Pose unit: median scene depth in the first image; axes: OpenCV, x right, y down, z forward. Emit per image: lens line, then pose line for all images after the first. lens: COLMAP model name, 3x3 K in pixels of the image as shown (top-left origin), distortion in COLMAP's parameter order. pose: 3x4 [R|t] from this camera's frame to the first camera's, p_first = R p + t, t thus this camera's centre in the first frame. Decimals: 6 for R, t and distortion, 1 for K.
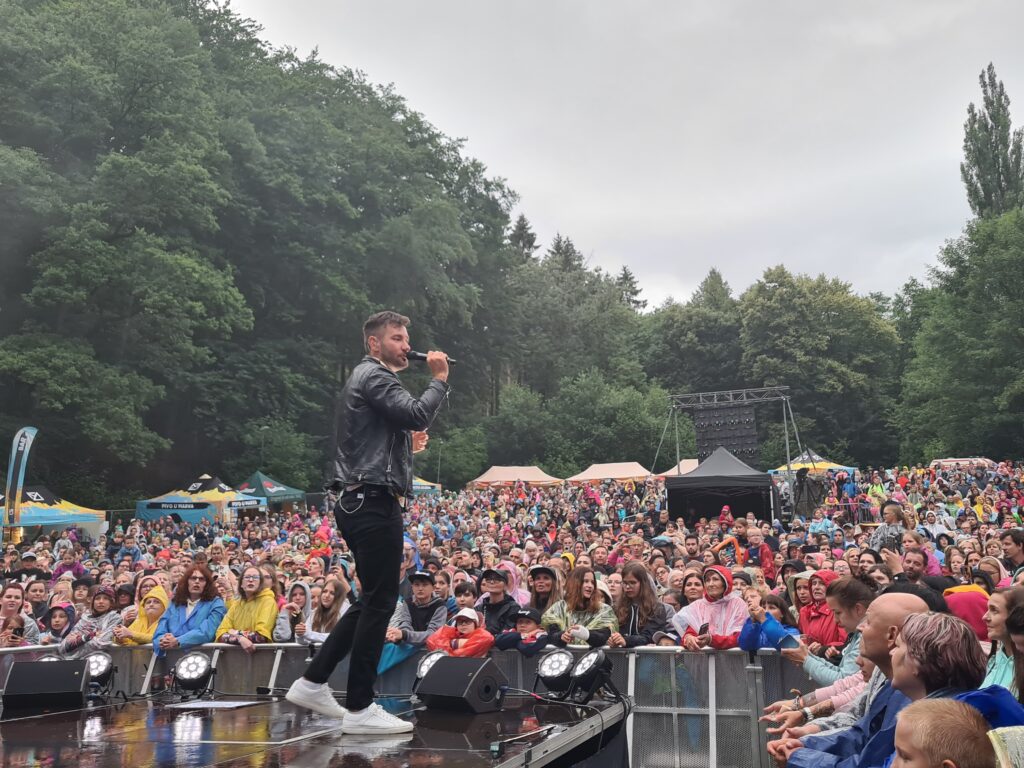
lens RADIAL K [[938.6, 0, 539.5], [0, 938.6, 379.6], [0, 0, 1]] dist [0.045296, 0.000000]
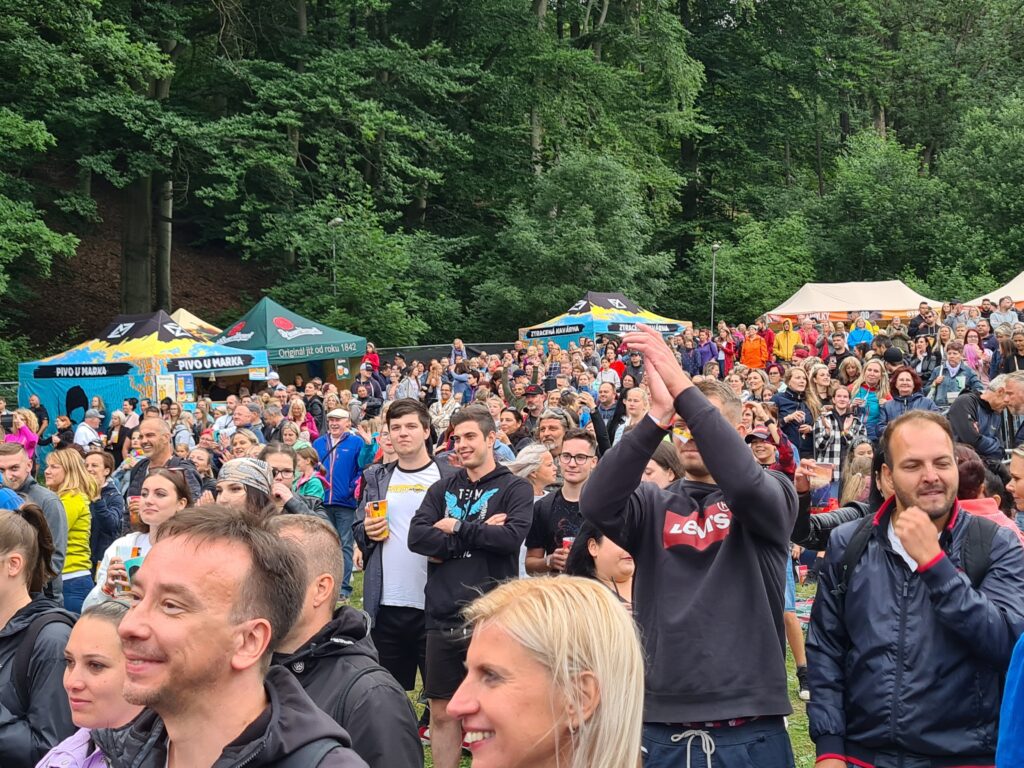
lens RADIAL K [[1423.5, 0, 516.8], [0, 1423.5, 350.1], [0, 0, 1]] dist [0.076950, 0.000000]
pose [[0.952908, -0.027098, -0.302047, 0.027287], [0.061604, 0.992530, 0.105304, 0.034780], [0.296938, -0.118952, 0.947459, 0.218519]]
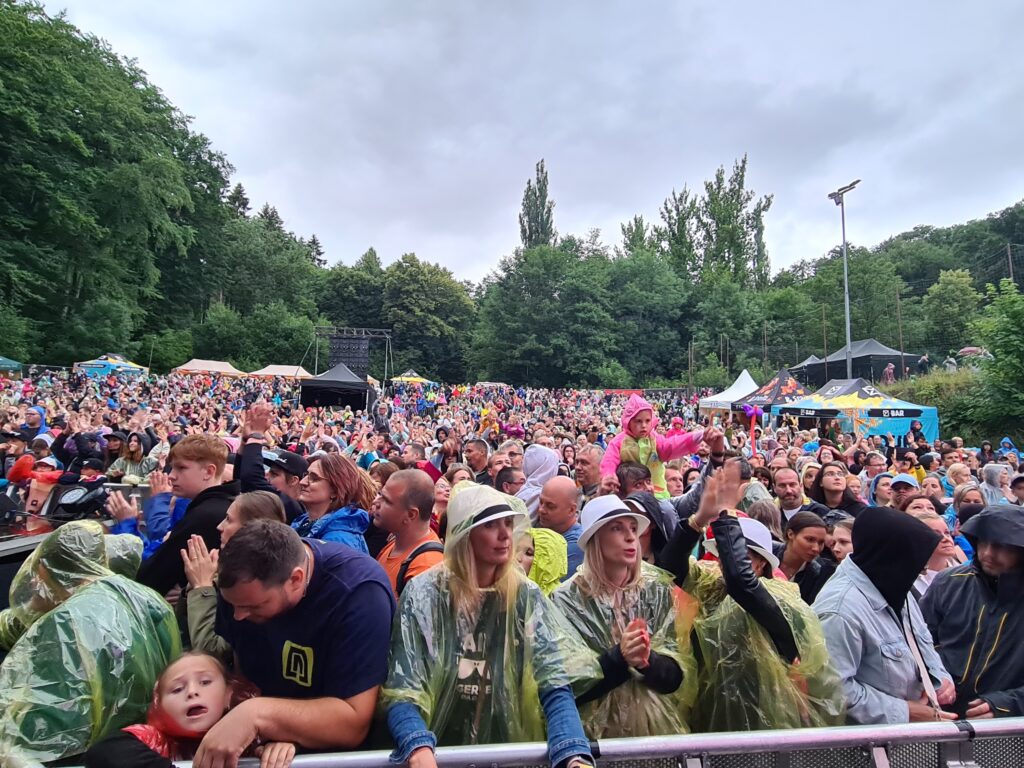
lens RADIAL K [[592.3, 0, 516.5], [0, 592.3, 387.1], [0, 0, 1]] dist [0.003287, -0.003223]
pose [[0.904635, 0.086487, 0.417319, 0.018844], [-0.132420, 0.987768, 0.082341, -0.003529], [-0.405093, -0.129750, 0.905022, -0.010583]]
